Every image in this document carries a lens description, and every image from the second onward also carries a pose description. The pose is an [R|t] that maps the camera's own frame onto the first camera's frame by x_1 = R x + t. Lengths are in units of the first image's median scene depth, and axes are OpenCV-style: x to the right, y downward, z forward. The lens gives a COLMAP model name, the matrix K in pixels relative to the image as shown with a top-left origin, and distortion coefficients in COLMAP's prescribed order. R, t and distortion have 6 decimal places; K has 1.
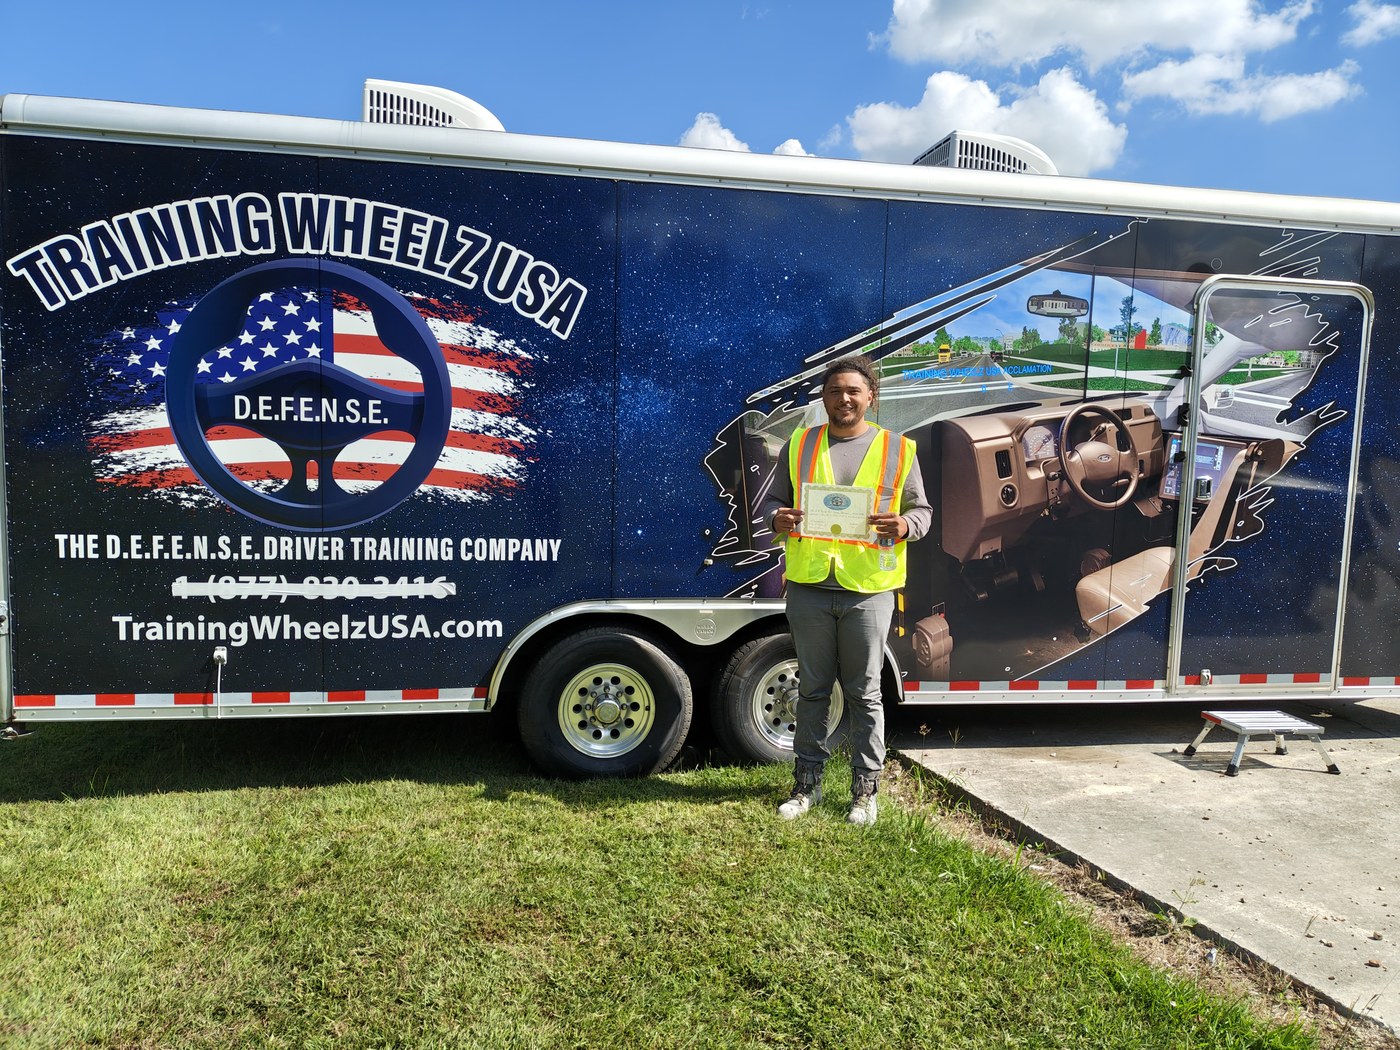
lens RADIAL K [[1013.2, 0, 709.4], [0, 1013.2, 540.8], [0, 0, 1]] dist [0.066354, -0.099889]
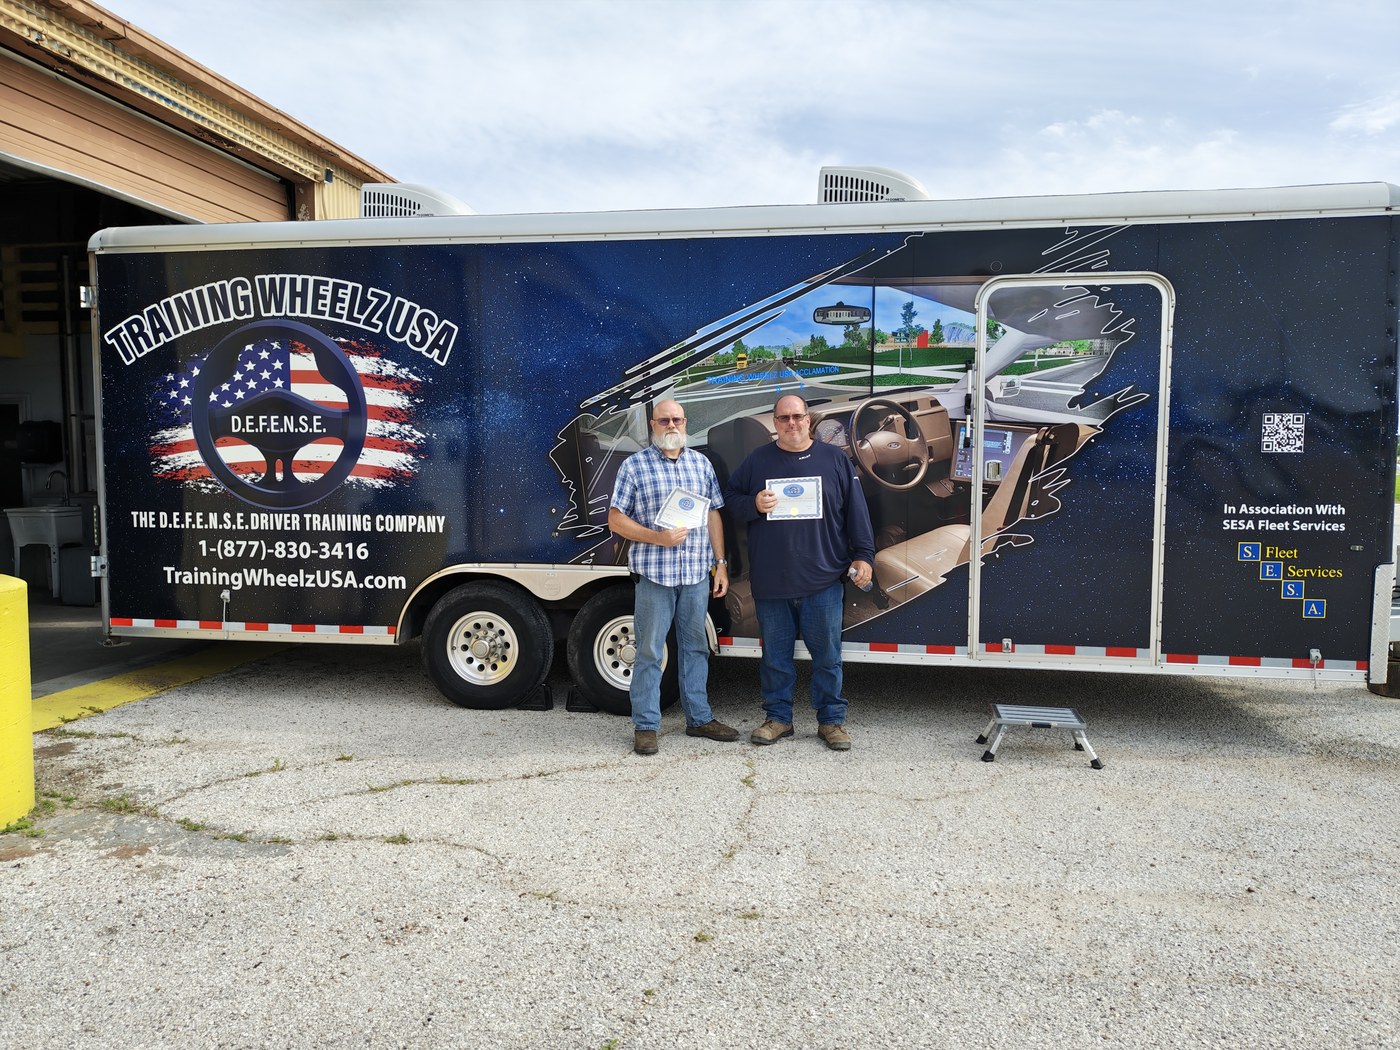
lens RADIAL K [[1013.2, 0, 718.6], [0, 1013.2, 522.4], [0, 0, 1]] dist [0.066354, -0.099889]
pose [[0.944821, -0.001034, -0.327586, 0.644031], [-0.009172, 0.999519, -0.029610, 0.044296], [0.327459, 0.030980, 0.944357, -0.138445]]
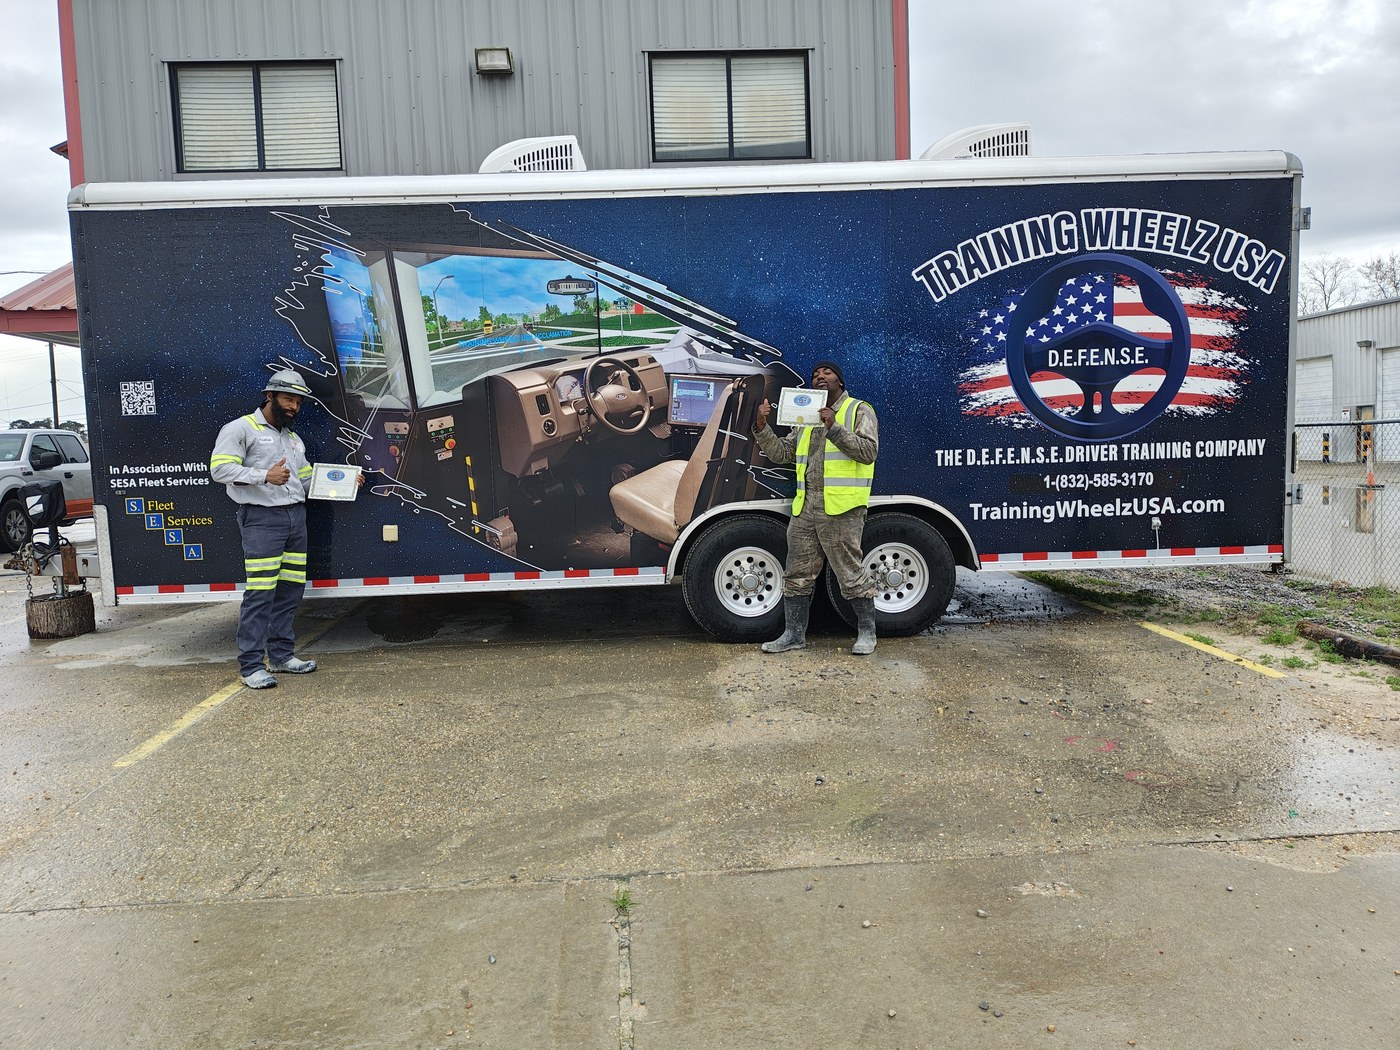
lens RADIAL K [[1013.2, 0, 697.0], [0, 1013.2, 514.1], [0, 0, 1]] dist [0.066354, -0.099889]
pose [[0.988031, -0.045741, -0.147318, -0.732310], [0.045488, 0.998952, -0.005086, 0.074778], [0.147396, -0.001676, 0.989076, -0.507979]]
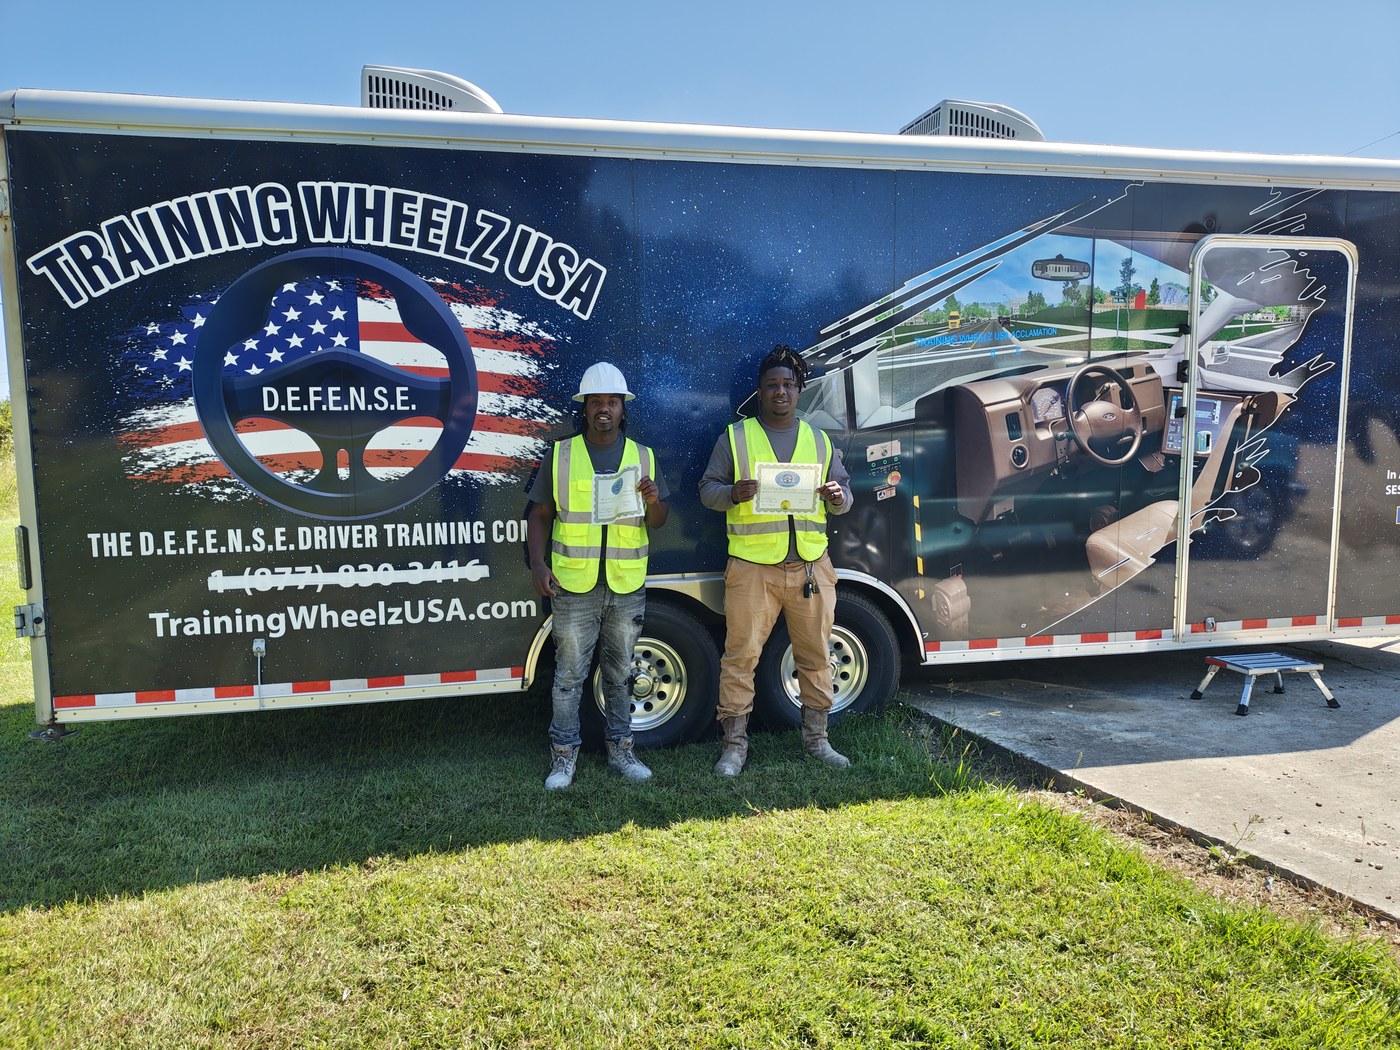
lens RADIAL K [[1013.2, 0, 695.4], [0, 1013.2, 534.2], [0, 0, 1]] dist [0.066354, -0.099889]
pose [[0.998379, -0.042978, 0.037308, -0.082041], [0.042325, 0.998940, 0.018115, 0.001000], [-0.038047, -0.016506, 0.999140, -0.016292]]
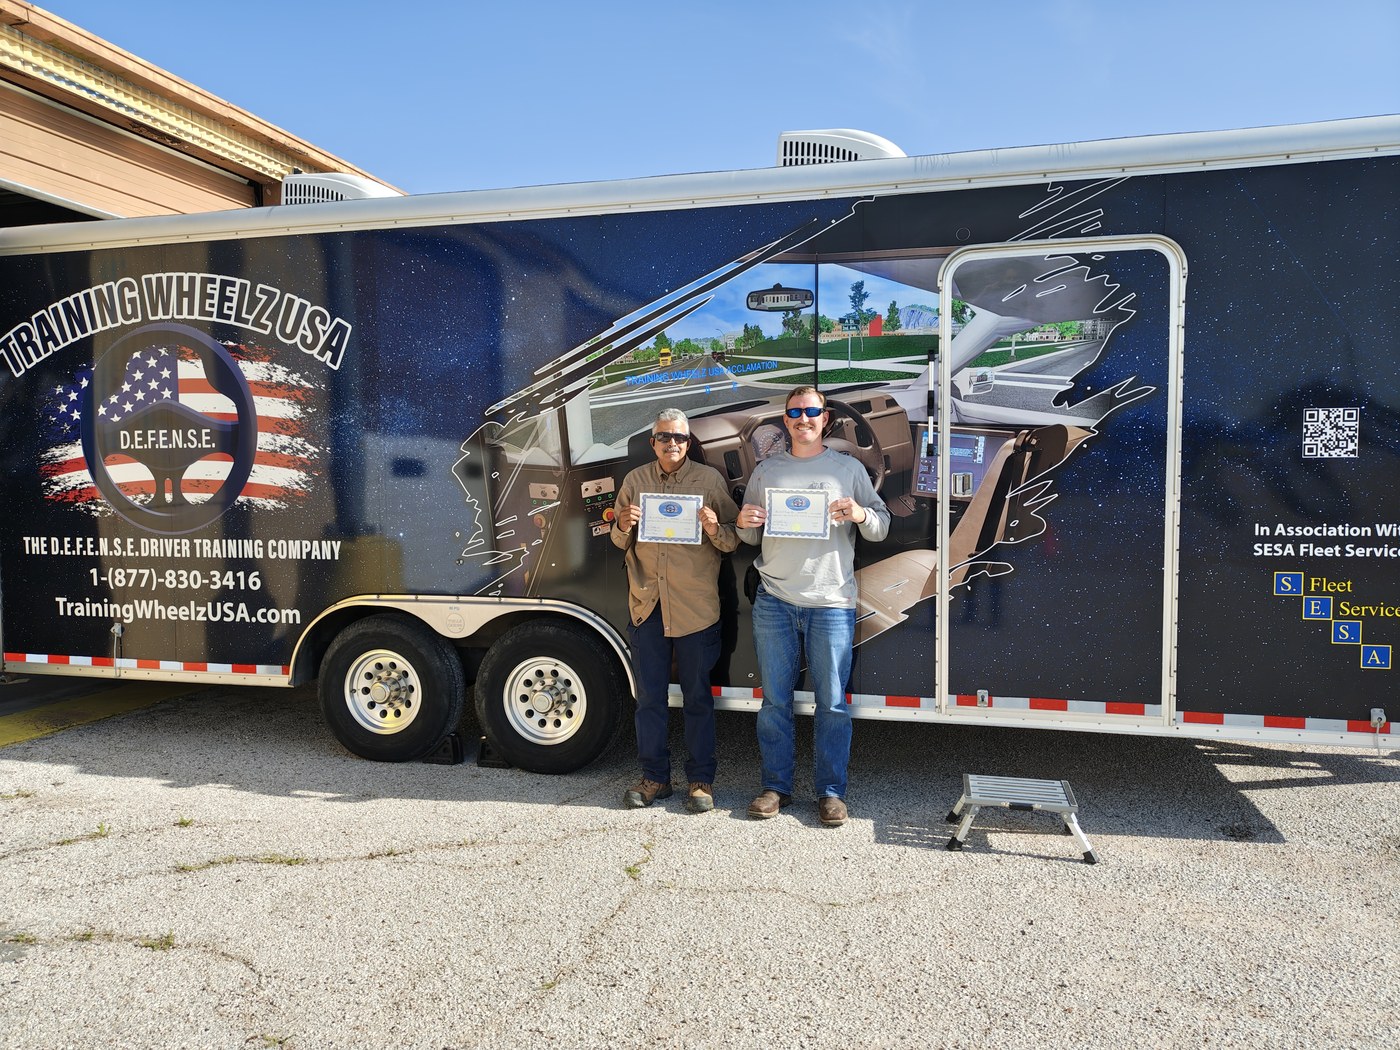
lens RADIAL K [[1013.2, 0, 714.2], [0, 1013.2, 525.1], [0, 0, 1]] dist [0.066354, -0.099889]
pose [[0.910806, -0.009681, -0.412721, 0.747250], [-0.007551, 0.999167, -0.040101, 0.024879], [0.412765, 0.039641, 0.909974, 0.117466]]
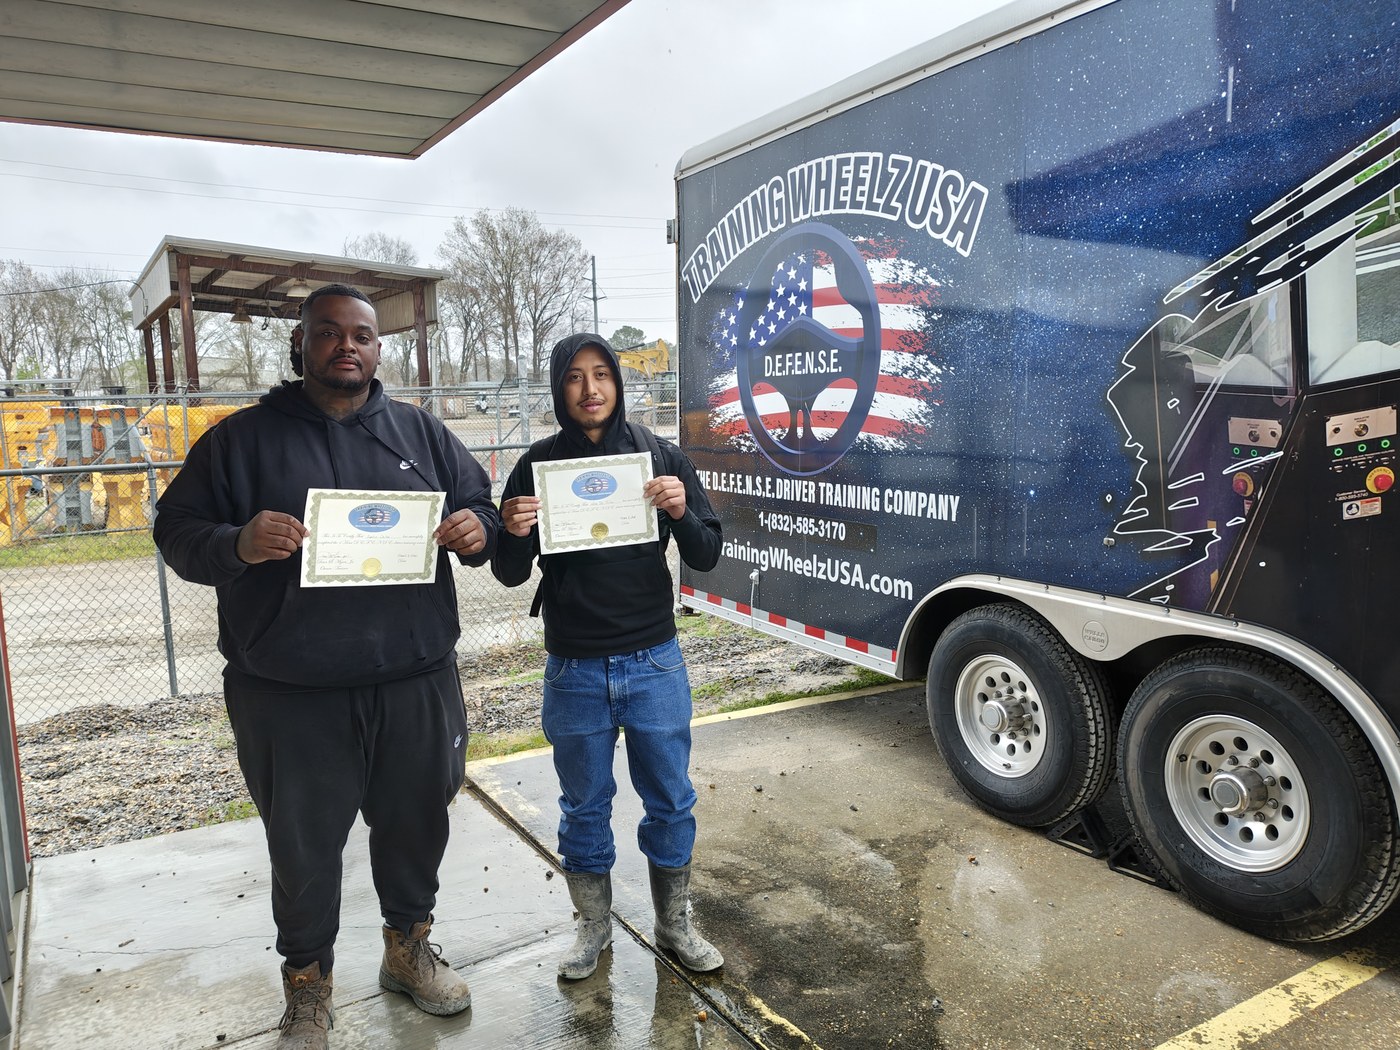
lens RADIAL K [[1013.2, 0, 723.4], [0, 1013.2, 518.8], [0, 0, 1]] dist [0.066354, -0.099889]
pose [[0.355323, 0.070092, -0.932112, 0.591855], [-0.080828, 0.995754, 0.044066, -0.003968], [0.931243, 0.059683, 0.359479, 0.530549]]
